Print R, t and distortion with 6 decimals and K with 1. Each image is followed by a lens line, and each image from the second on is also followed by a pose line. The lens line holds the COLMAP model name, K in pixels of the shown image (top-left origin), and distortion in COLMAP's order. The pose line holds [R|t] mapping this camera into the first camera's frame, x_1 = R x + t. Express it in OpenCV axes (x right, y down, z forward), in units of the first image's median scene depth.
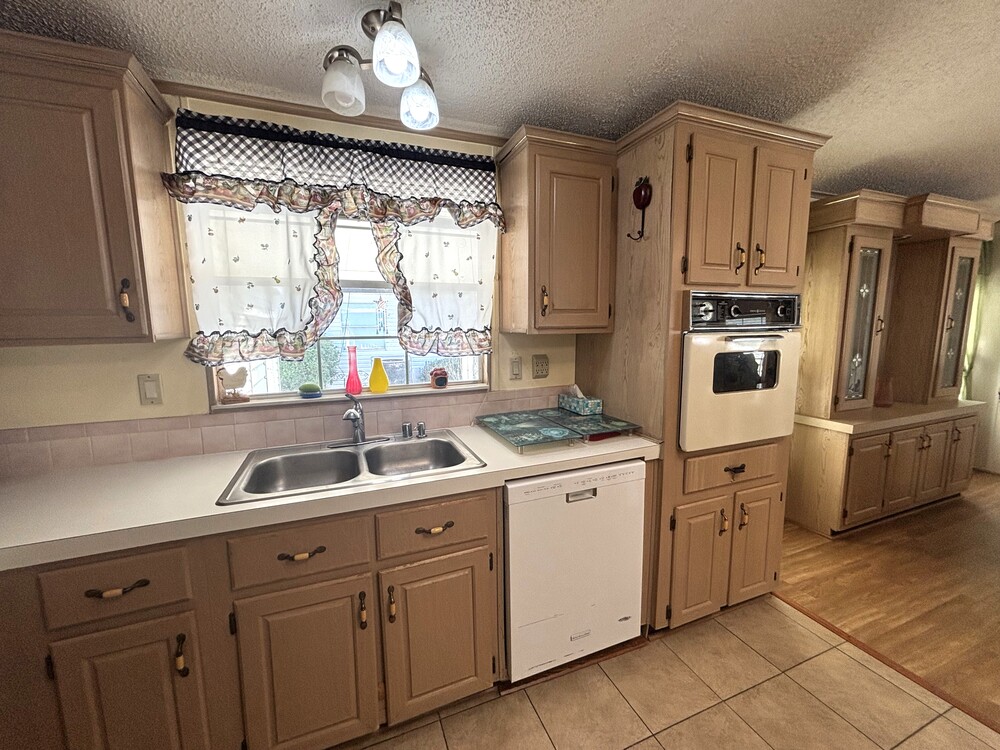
lens RADIAL K [[401.1, 0, 500.0], [0, 401.1, 375.0], [0, 0, 1]] dist [-0.007779, 0.000065]
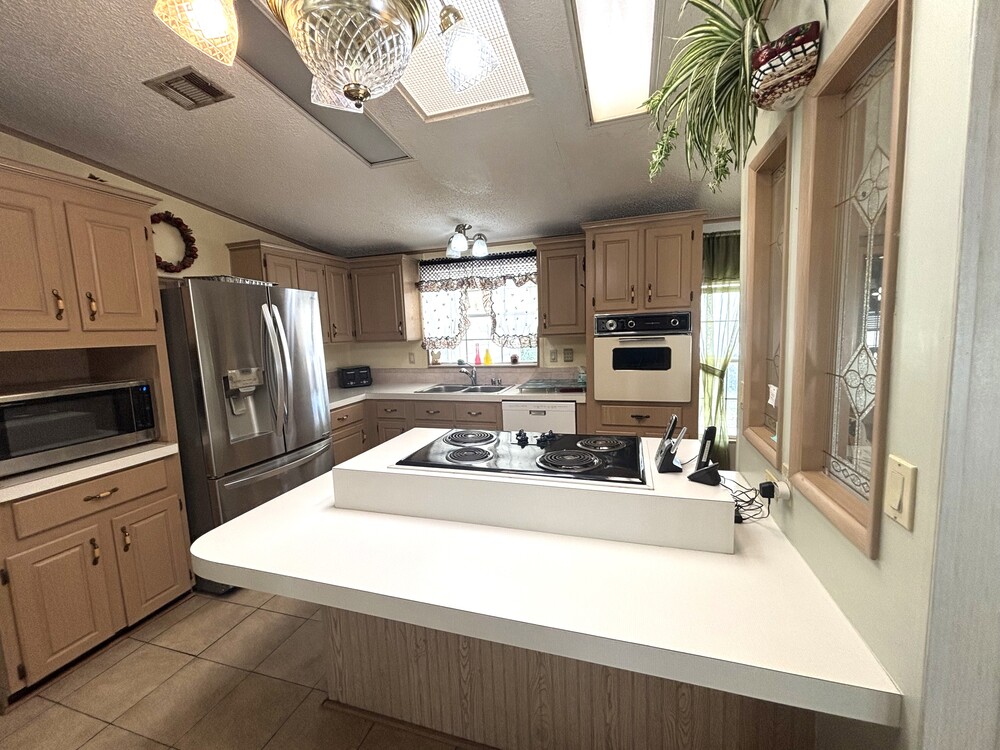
lens RADIAL K [[401.1, 0, 500.0], [0, 401.1, 375.0], [0, 0, 1]] dist [-0.007779, 0.000065]
pose [[0.775648, 0.054286, -0.628827, 1.255353], [-0.052699, 0.998386, 0.021186, 0.056489], [0.628961, 0.016706, 0.777257, -0.726830]]
